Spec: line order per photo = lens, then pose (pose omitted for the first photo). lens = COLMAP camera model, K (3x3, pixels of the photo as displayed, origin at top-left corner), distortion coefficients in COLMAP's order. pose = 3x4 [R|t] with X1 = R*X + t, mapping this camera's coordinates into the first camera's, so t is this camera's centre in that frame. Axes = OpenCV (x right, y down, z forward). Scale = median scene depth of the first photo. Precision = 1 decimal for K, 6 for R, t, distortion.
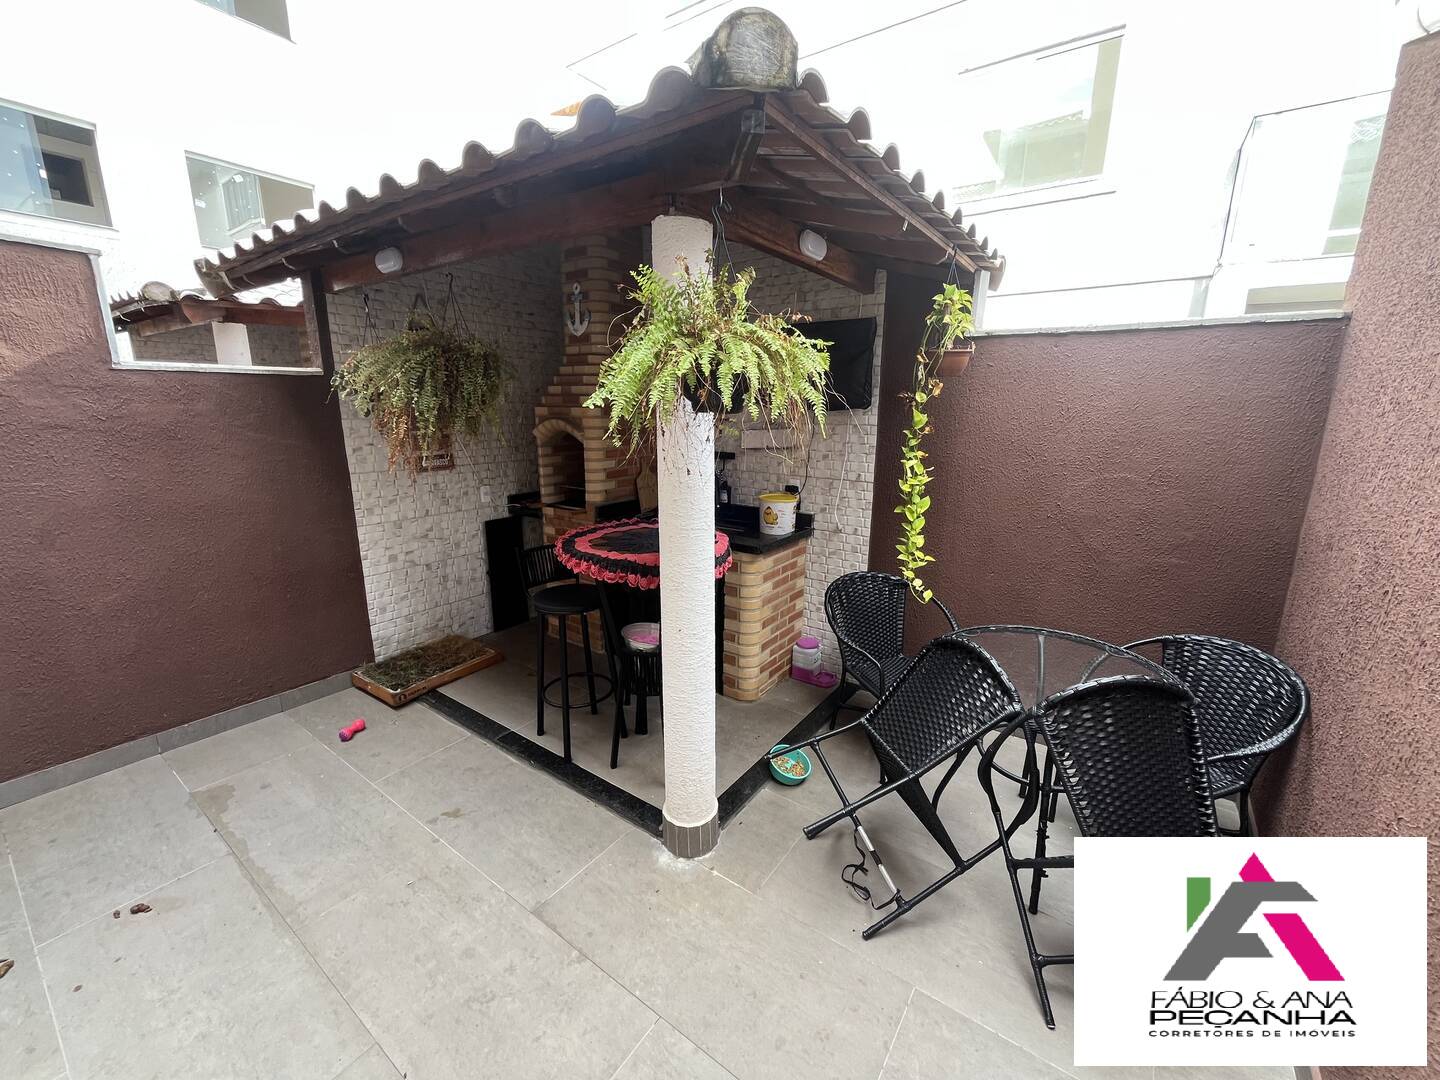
lens RADIAL K [[583.9, 0, 716.4], [0, 583.9, 541.6], [0, 0, 1]] dist [-0.003580, 0.000872]
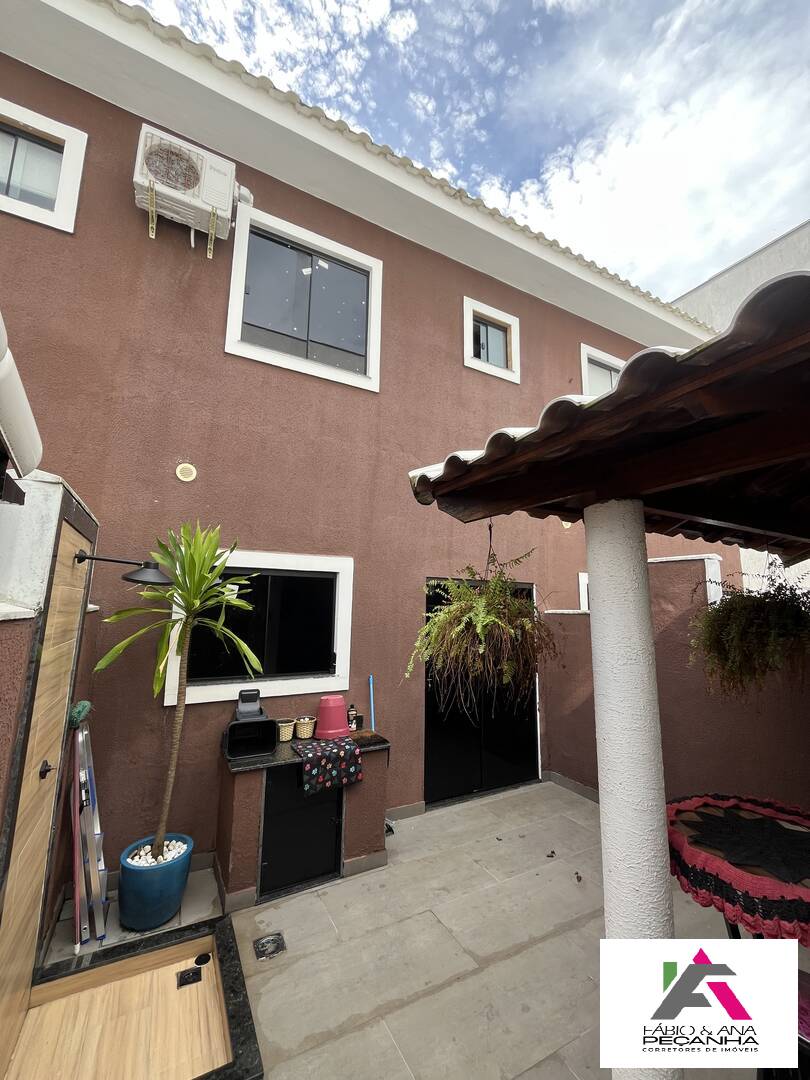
lens RADIAL K [[438.0, 0, 404.2], [0, 438.0, 537.7], [0, 0, 1]] dist [-0.003580, 0.000872]
pose [[-0.438824, -0.158524, -0.884479, 0.441817], [-0.222368, 0.972857, -0.064038, -0.158879], [0.870624, 0.168579, -0.462164, 0.524884]]
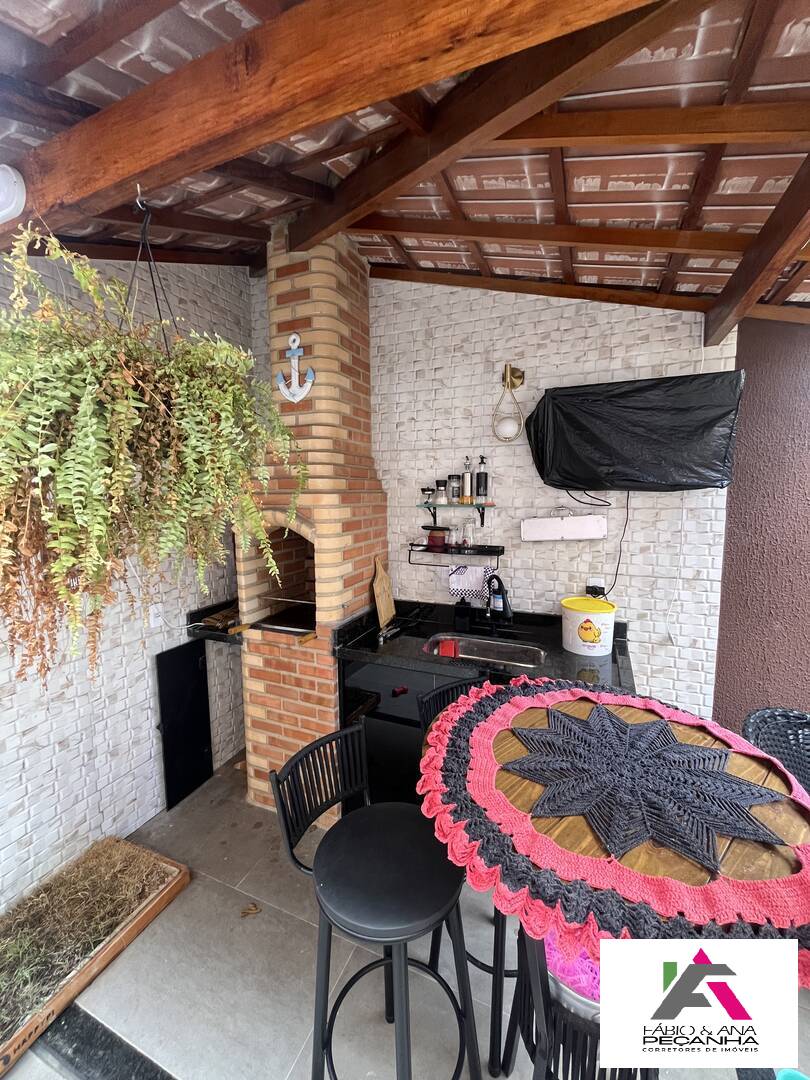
lens RADIAL K [[438.0, 0, 404.2], [0, 438.0, 537.7], [0, 0, 1]] dist [-0.003580, 0.000872]
pose [[0.976873, -0.039573, 0.210127, -0.230484], [0.065864, 0.990631, -0.119637, -0.102030], [-0.203424, 0.130710, 0.970326, 0.450122]]
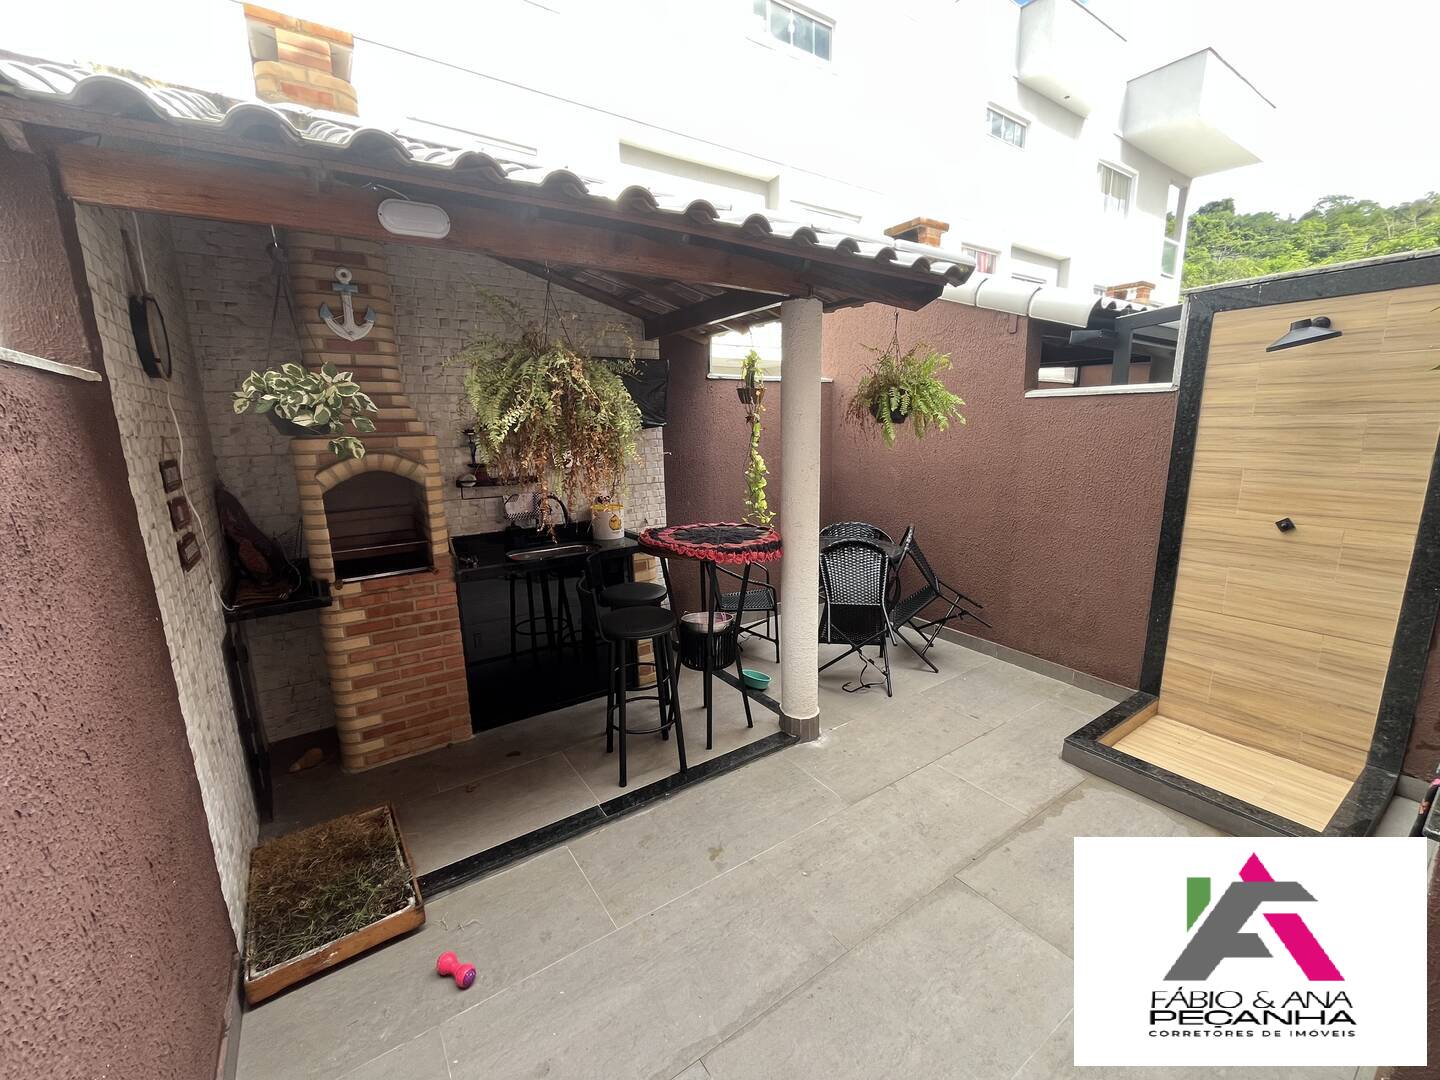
lens RADIAL K [[583.9, 0, 716.4], [0, 583.9, 541.6], [0, 0, 1]] dist [-0.003580, 0.000872]
pose [[0.339492, -0.204015, 0.918218, -0.818931], [0.243763, 0.961927, 0.123600, -0.092531], [-0.908474, 0.181866, 0.376297, 0.367166]]
